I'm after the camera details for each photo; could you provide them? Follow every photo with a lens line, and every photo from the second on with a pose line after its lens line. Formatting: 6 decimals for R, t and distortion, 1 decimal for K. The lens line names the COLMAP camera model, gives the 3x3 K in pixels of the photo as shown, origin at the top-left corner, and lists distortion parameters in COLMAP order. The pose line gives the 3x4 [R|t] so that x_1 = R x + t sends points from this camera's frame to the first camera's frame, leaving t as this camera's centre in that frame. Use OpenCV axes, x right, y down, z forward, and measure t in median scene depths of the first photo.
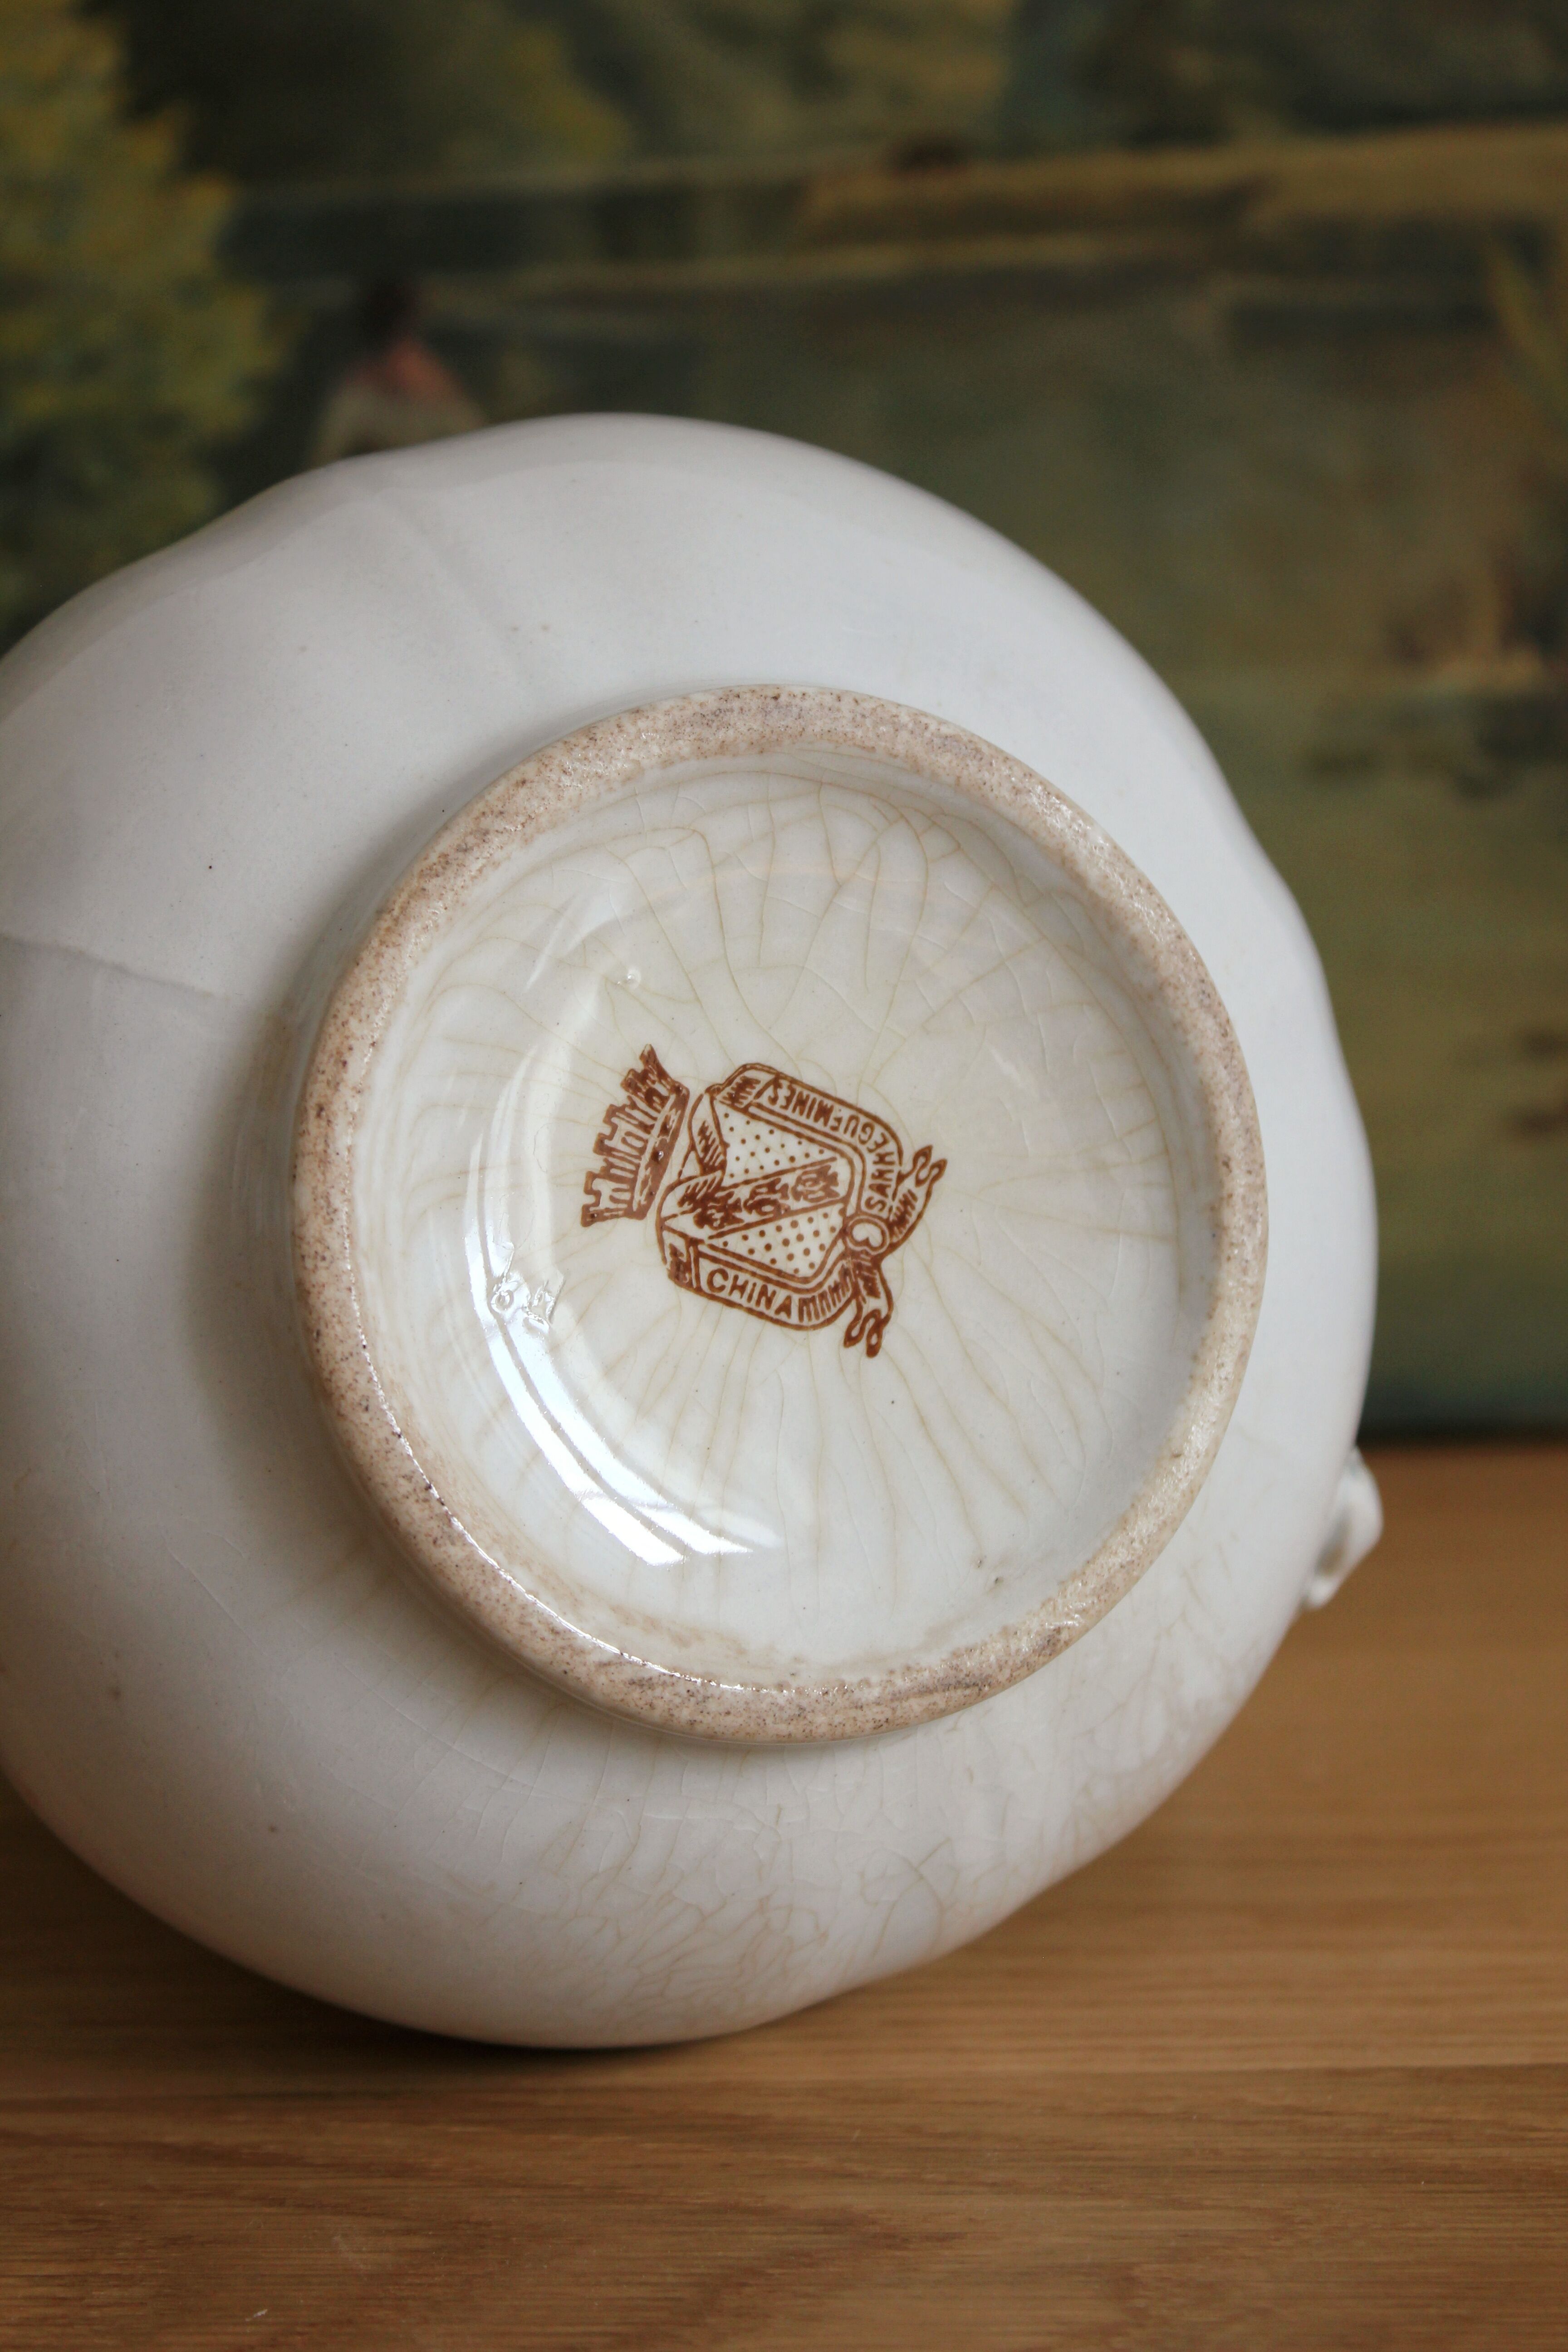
lens RADIAL K [[4761.2, 0, 784.0], [0, 4761.2, 1176.0], [0, 0, 1]] dist [0.022628, 0.008315]
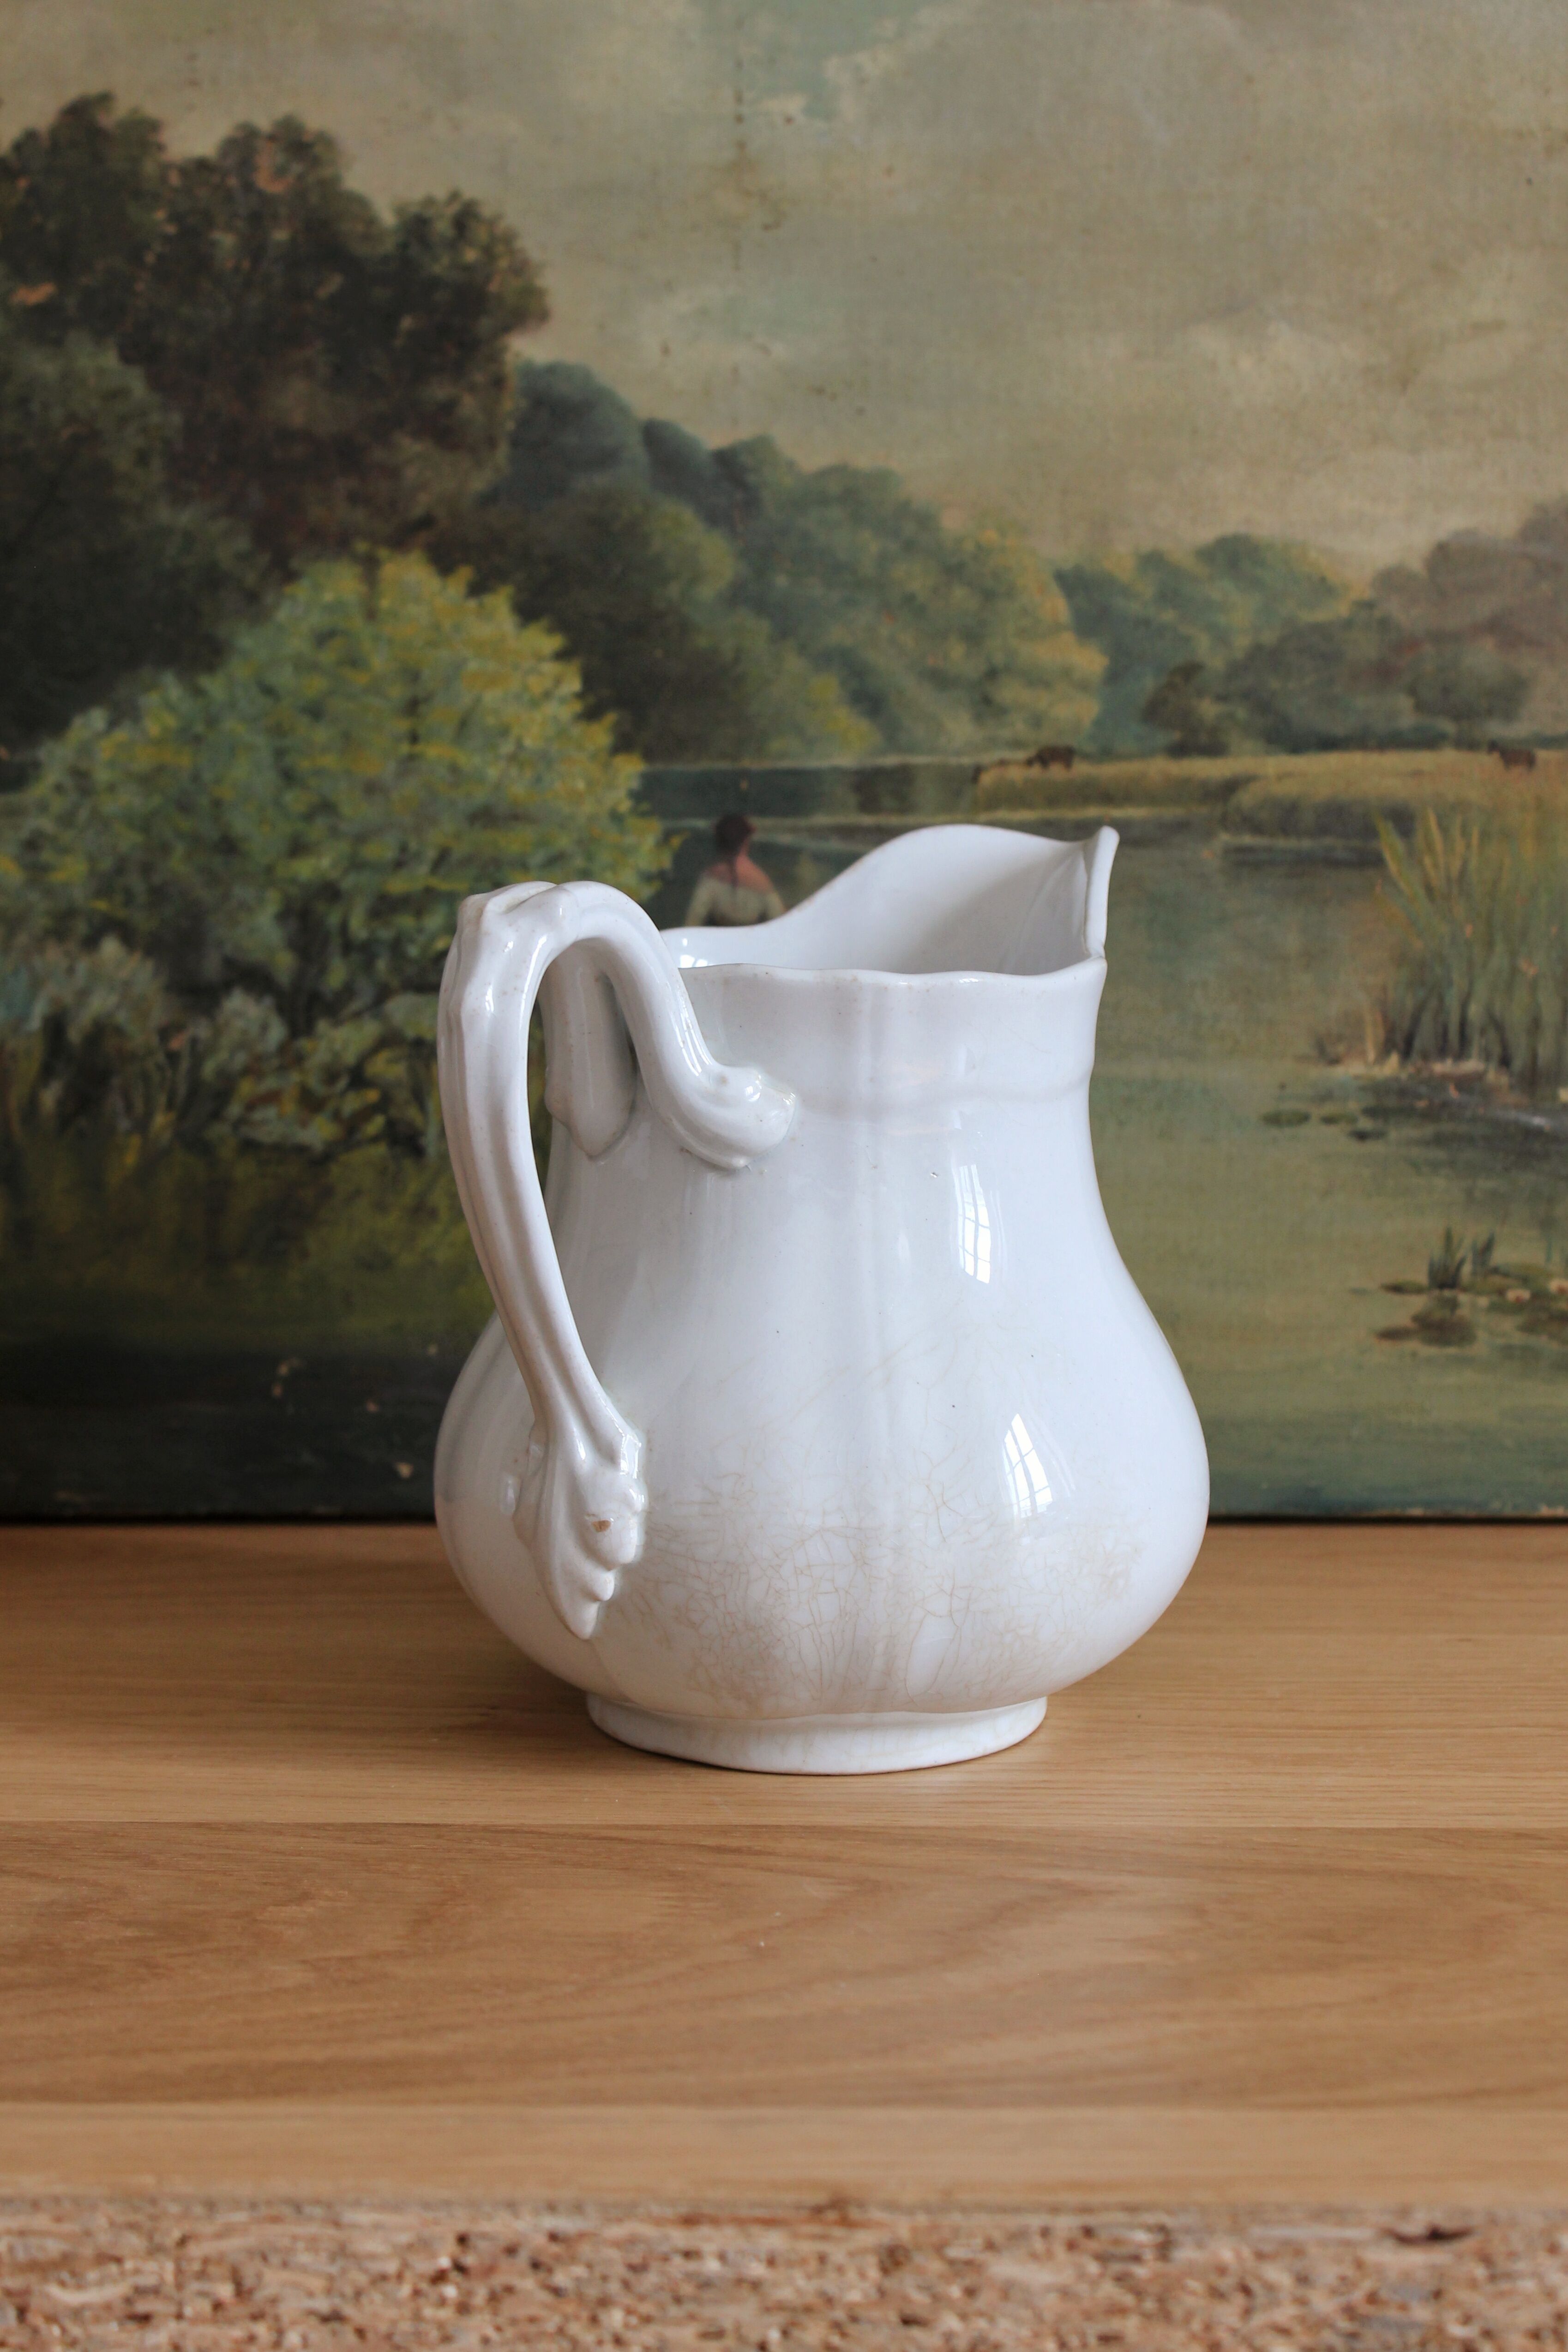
lens RADIAL K [[3935.6, 0, 784.0], [0, 3935.6, 1176.0], [0, 0, 1]] dist [-0.027290, 0.120563]
pose [[0.999331, 0.032536, 0.016722, -0.123015], [-0.031867, 0.998739, -0.038792, -0.008876], [-0.017963, 0.038233, 0.999107, -0.581672]]
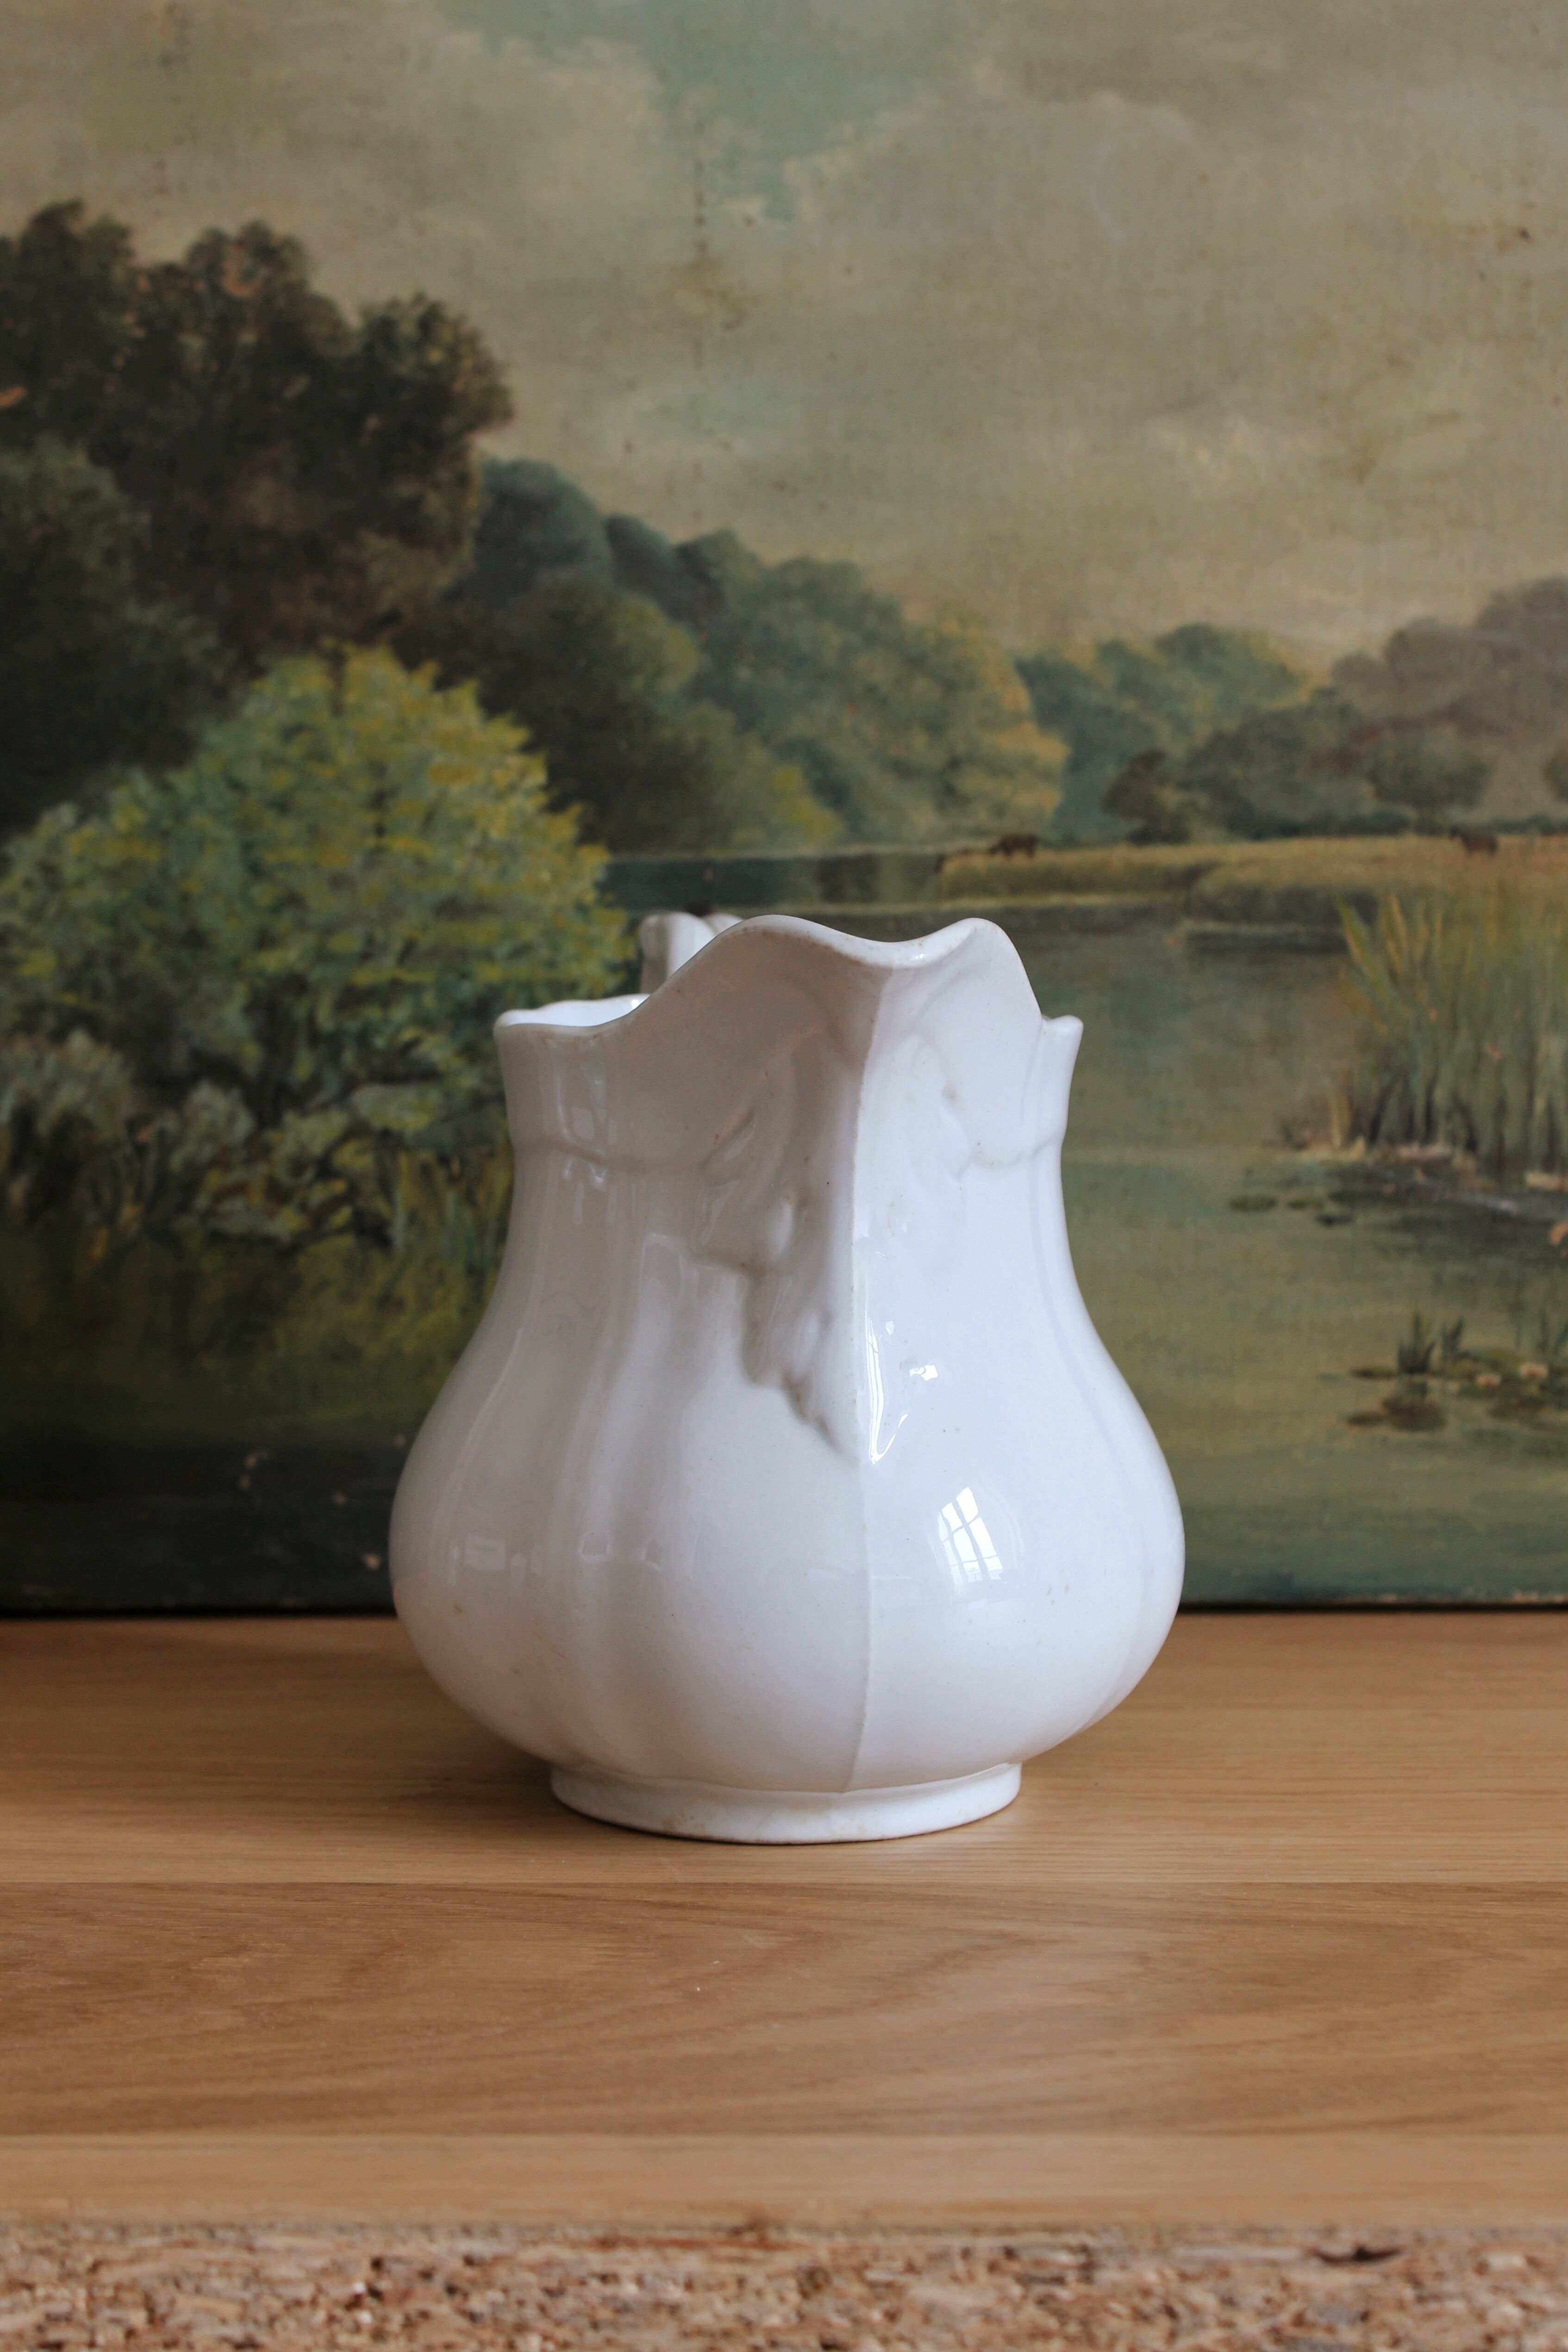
lens RADIAL K [[3936.0, 0, 784.0], [0, 3936.0, 1176.0], [0, 0, 1]] dist [-0.027290, 0.120563]
pose [[0.999626, 0.026743, 0.005757, -0.084293], [-0.026144, 0.995896, -0.086652, 0.043119], [-0.008051, 0.086469, 0.996222, -0.580547]]
